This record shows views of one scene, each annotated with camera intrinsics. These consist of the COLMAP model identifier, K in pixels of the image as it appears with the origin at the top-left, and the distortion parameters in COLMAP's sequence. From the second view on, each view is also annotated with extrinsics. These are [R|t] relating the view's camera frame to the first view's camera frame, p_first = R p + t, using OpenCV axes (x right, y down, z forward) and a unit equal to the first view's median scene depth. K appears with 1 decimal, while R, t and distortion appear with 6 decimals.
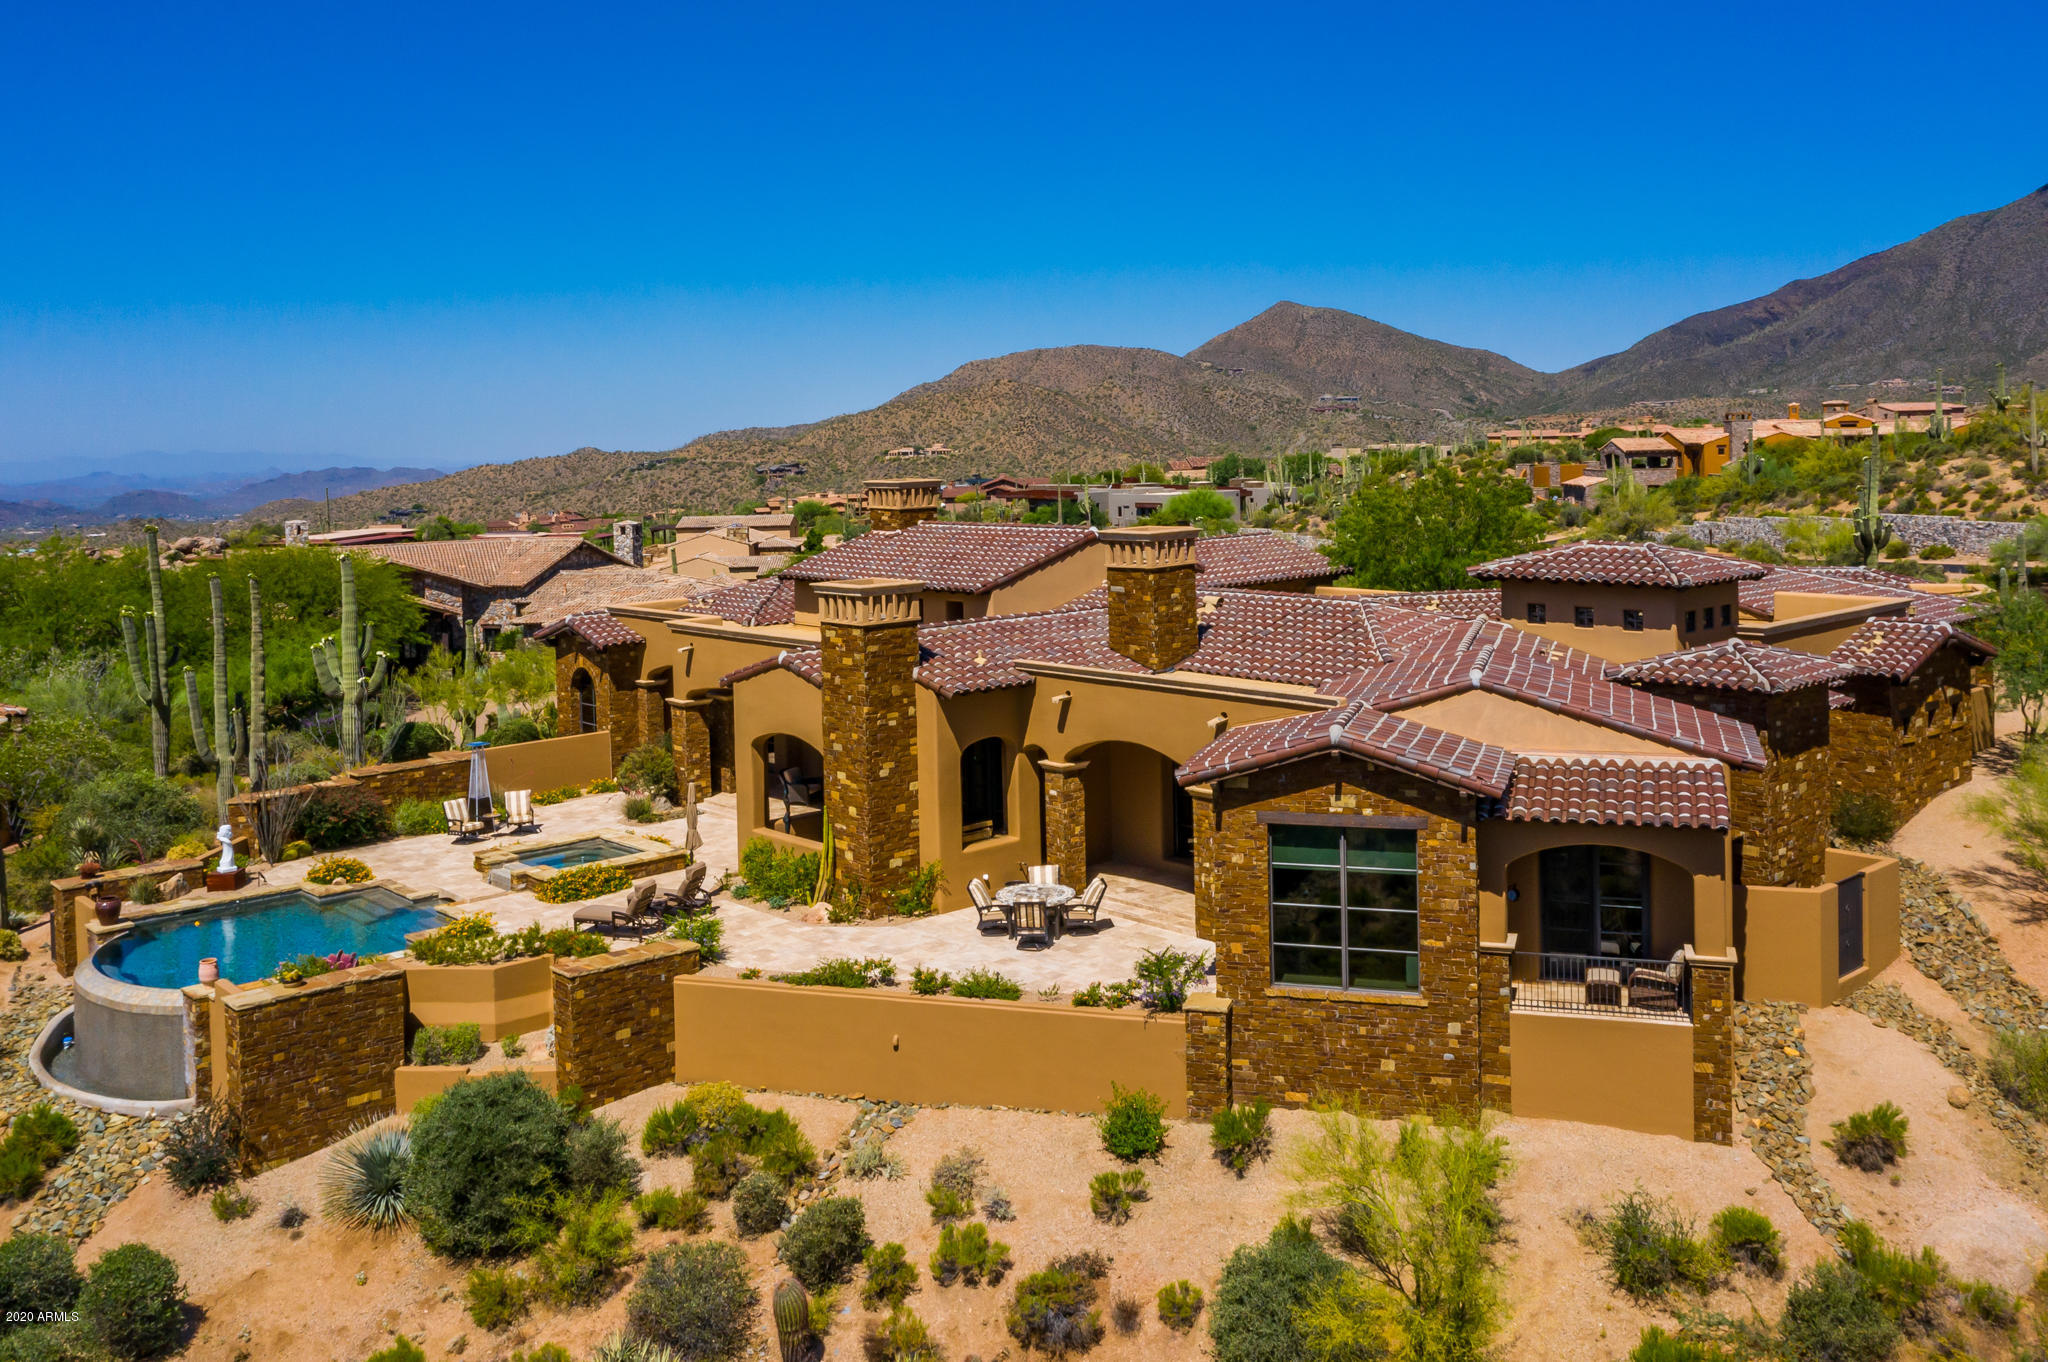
lens RADIAL K [[1849.8, 0, 1031.0], [0, 1849.8, 520.7], [0, 0, 1]] dist [0.000228, 0.014537]
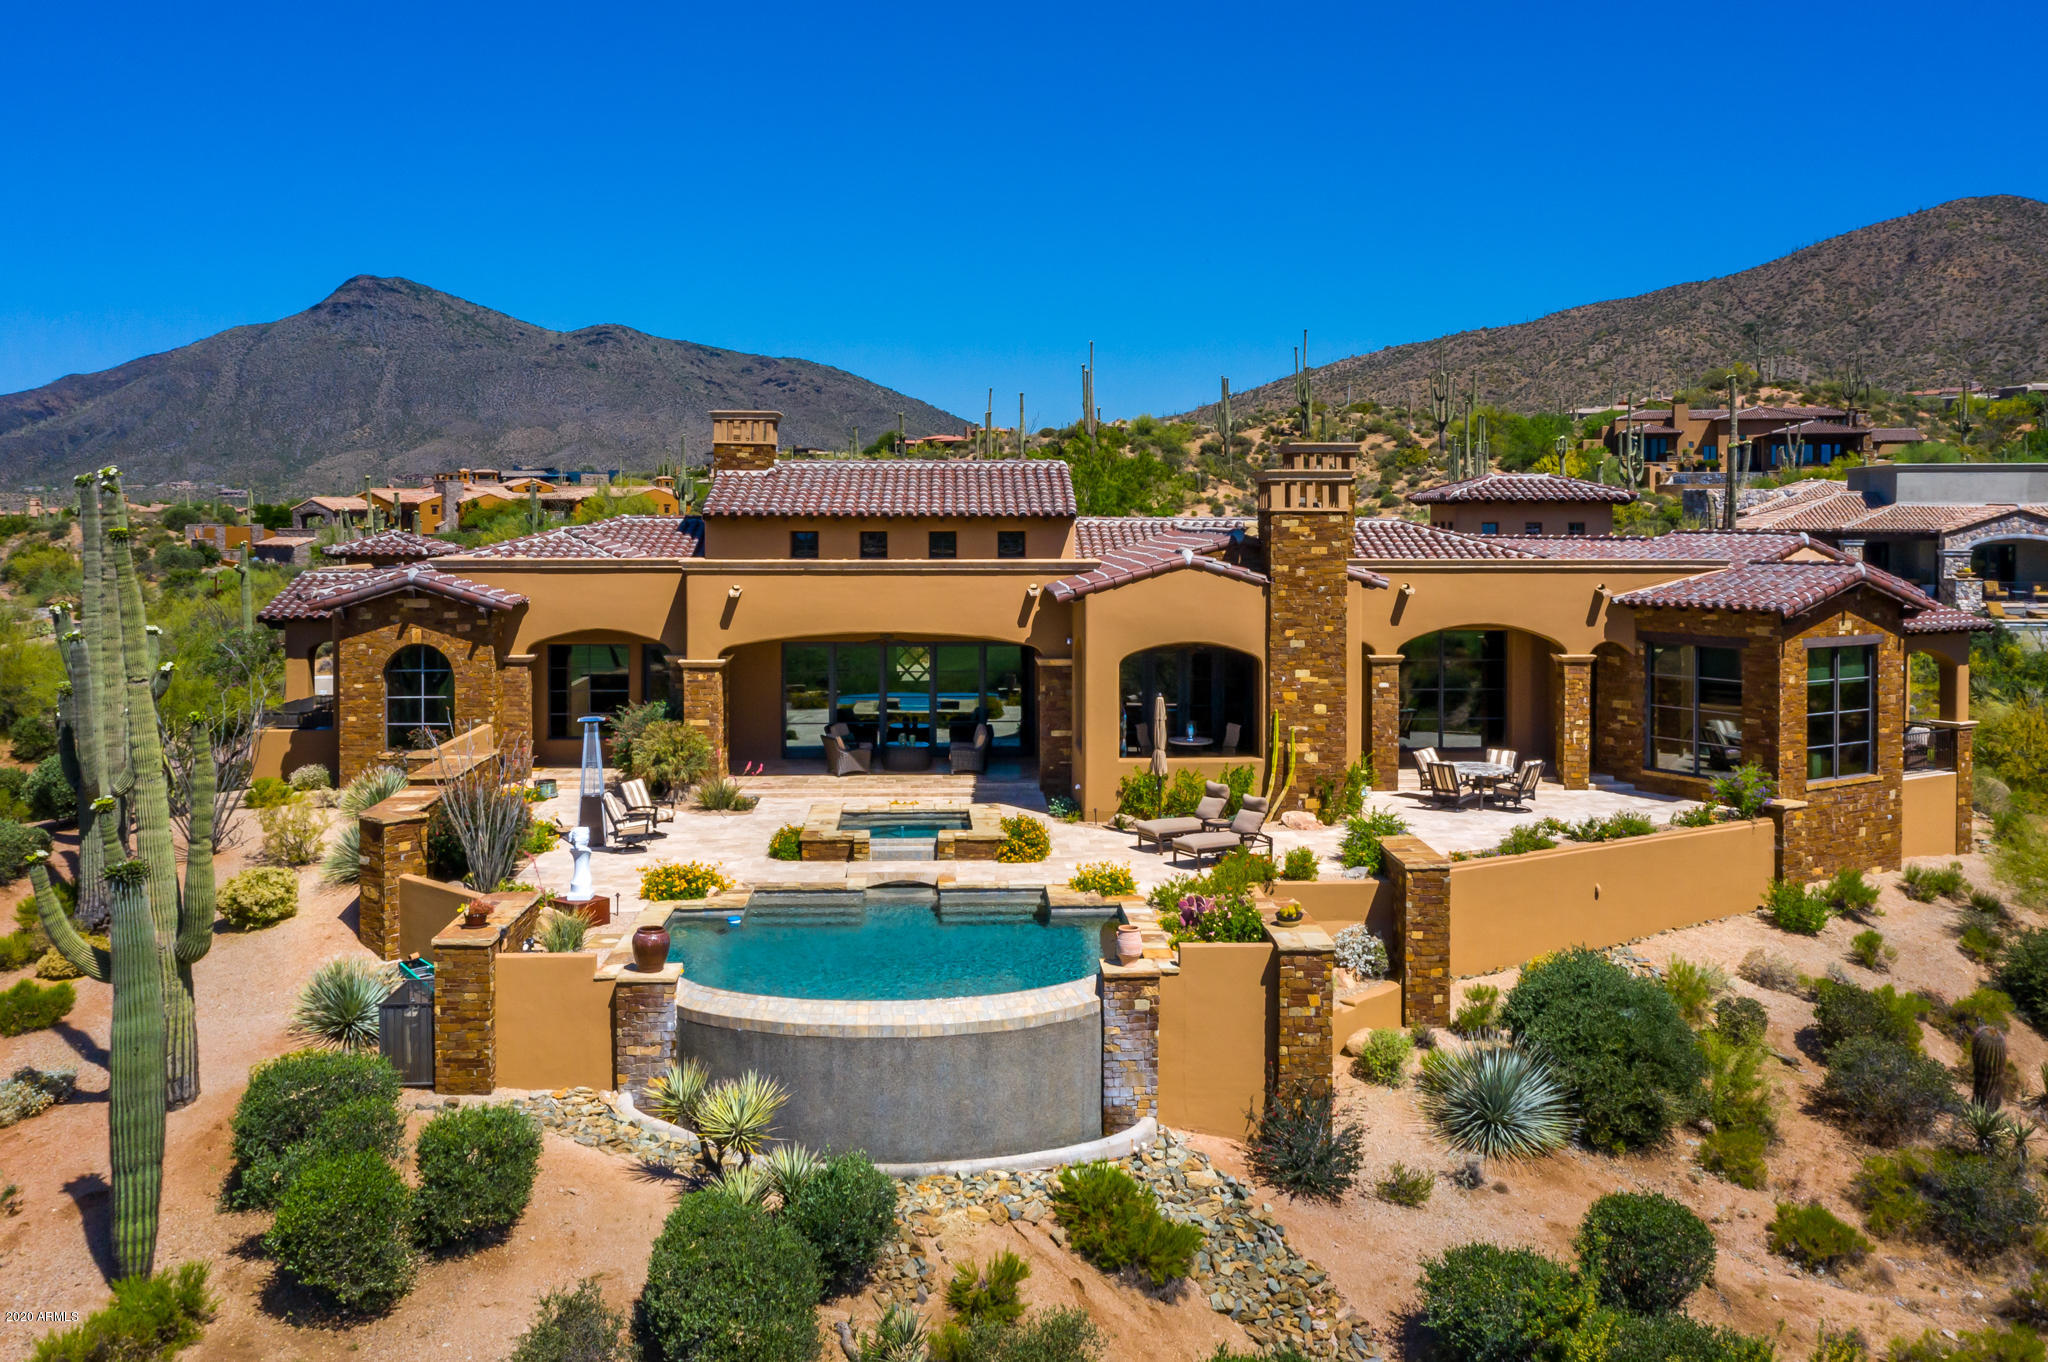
lens RADIAL K [[1847.8, 0, 1087.3], [0, 1847.8, 624.9], [0, 0, 1]] dist [-0.020386, 0.011609]
pose [[0.613313, -0.022638, 0.789515, -0.704790], [0.023927, 0.999663, 0.010077, 0.078641], [-0.789477, 0.012710, 0.613648, 0.398975]]
